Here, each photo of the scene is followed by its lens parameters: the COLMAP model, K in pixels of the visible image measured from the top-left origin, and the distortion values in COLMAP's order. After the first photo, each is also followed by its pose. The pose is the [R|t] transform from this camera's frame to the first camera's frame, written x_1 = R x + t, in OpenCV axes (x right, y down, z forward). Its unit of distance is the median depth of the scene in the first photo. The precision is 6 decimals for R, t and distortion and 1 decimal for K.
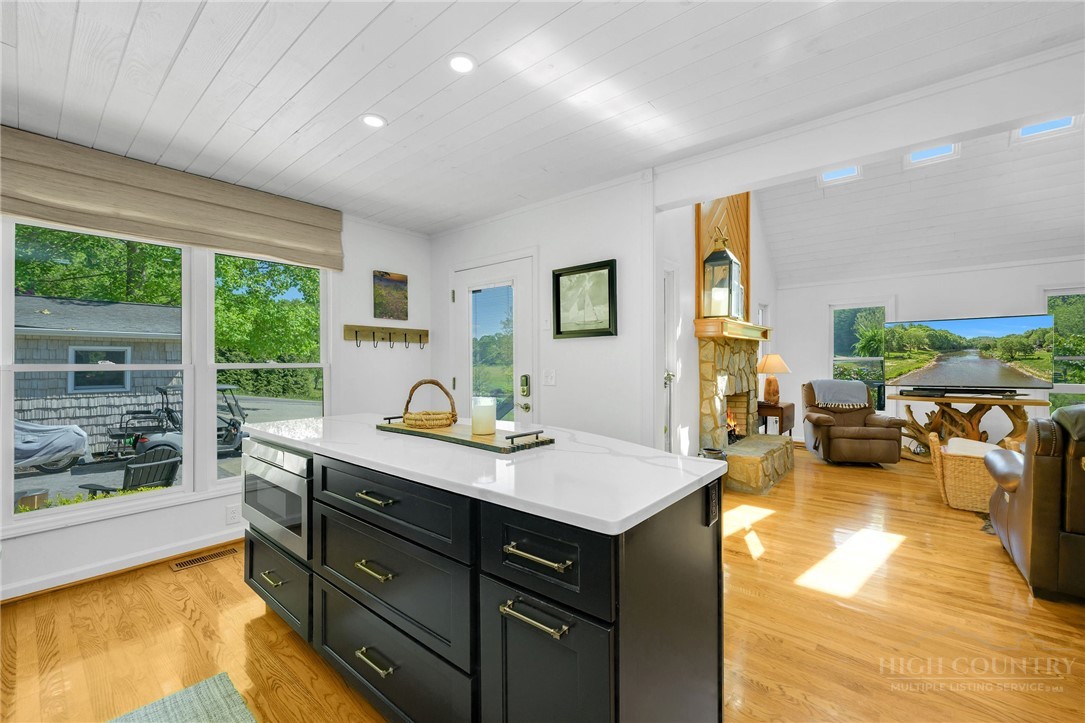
lens RADIAL K [[441.1, 0, 542.5], [0, 441.1, 361.5], [0, 0, 1]] dist [0.001678, -0.000249]
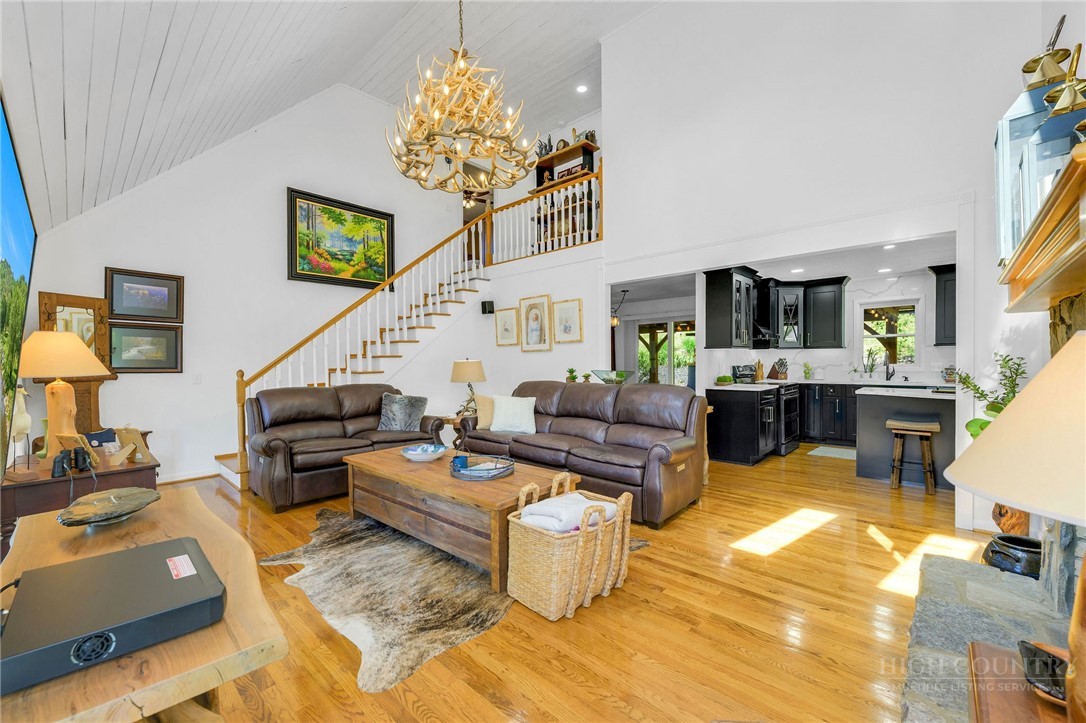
lens RADIAL K [[440.6, 0, 537.9], [0, 440.6, 366.7], [0, 0, 1]] dist [-0.001800, -0.000131]
pose [[-0.999076, 0.014966, 0.040294, 1.001813], [0.015721, 0.999706, 0.018479, -0.019712], [-0.040005, 0.019096, -0.999017, 1.648177]]
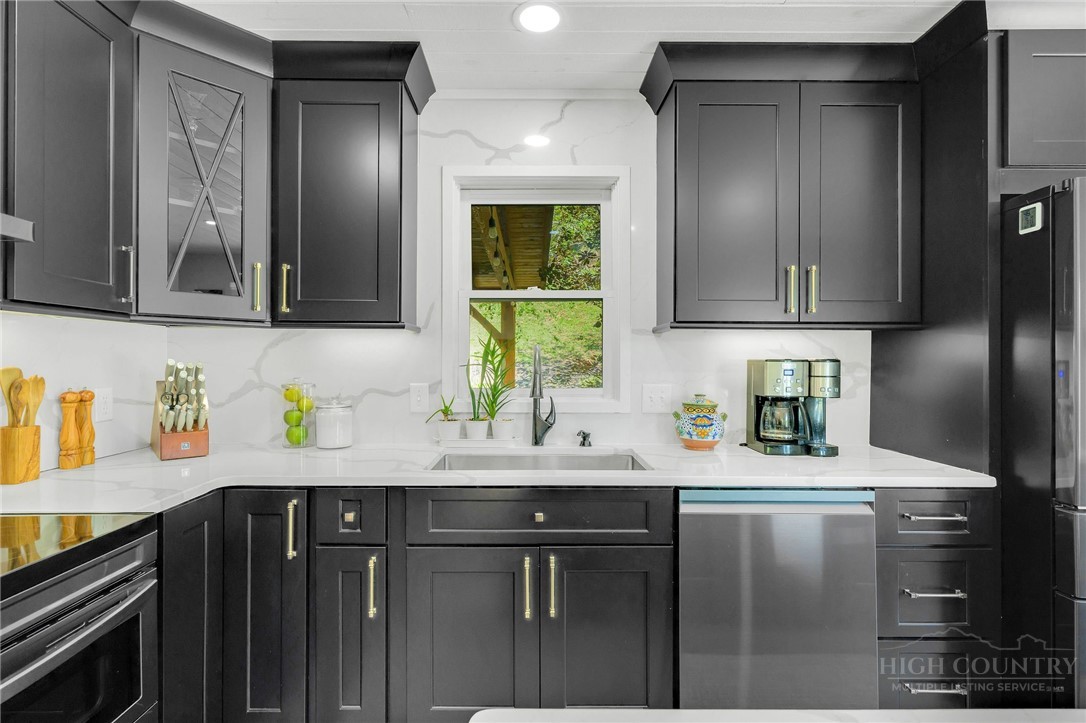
lens RADIAL K [[523.0, 0, 527.4], [0, 523.0, 361.6], [0, 0, 1]] dist [-0.000024, -0.000555]
pose [[-0.760193, 0.000598, -0.649697, 0.125968], [-0.000630, 0.999998, 0.001658, -0.010198], [0.649697, 0.001670, -0.760191, 0.358076]]
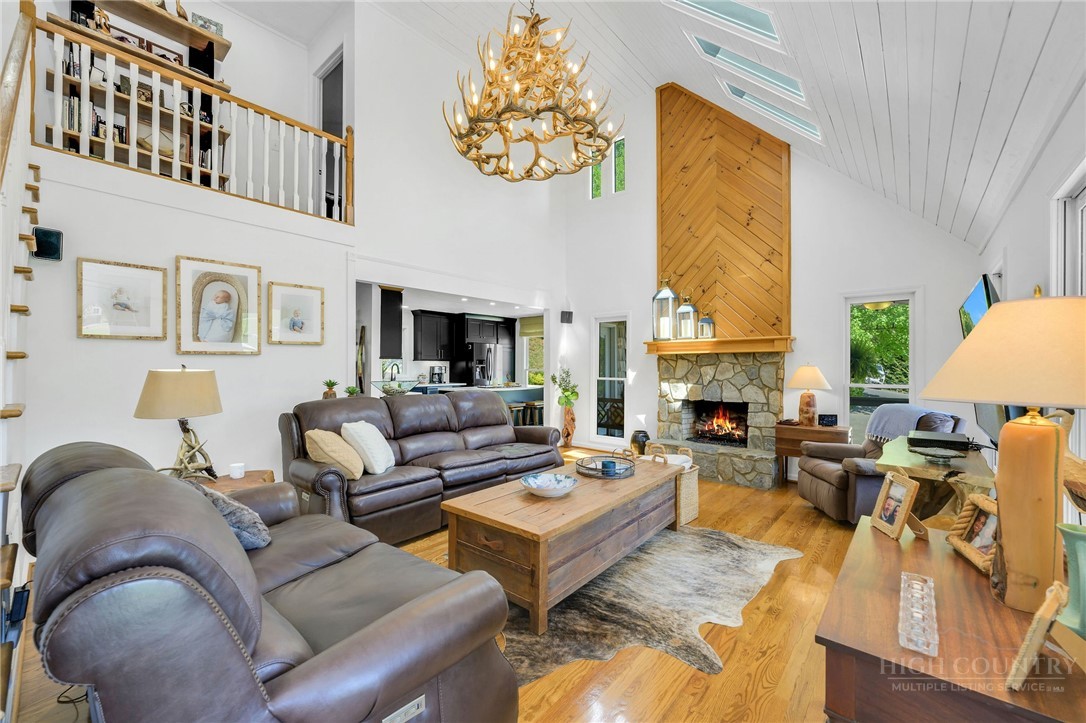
lens RADIAL K [[433.1, 0, 540.0], [0, 433.1, 363.5], [0, 0, 1]] dist [-0.000496, 0.000154]
pose [[-0.002552, -0.000113, -0.999997, 2.019835], [-0.002104, 0.999998, -0.000107, -0.028534], [0.999995, 0.002103, -0.002552, 0.707935]]
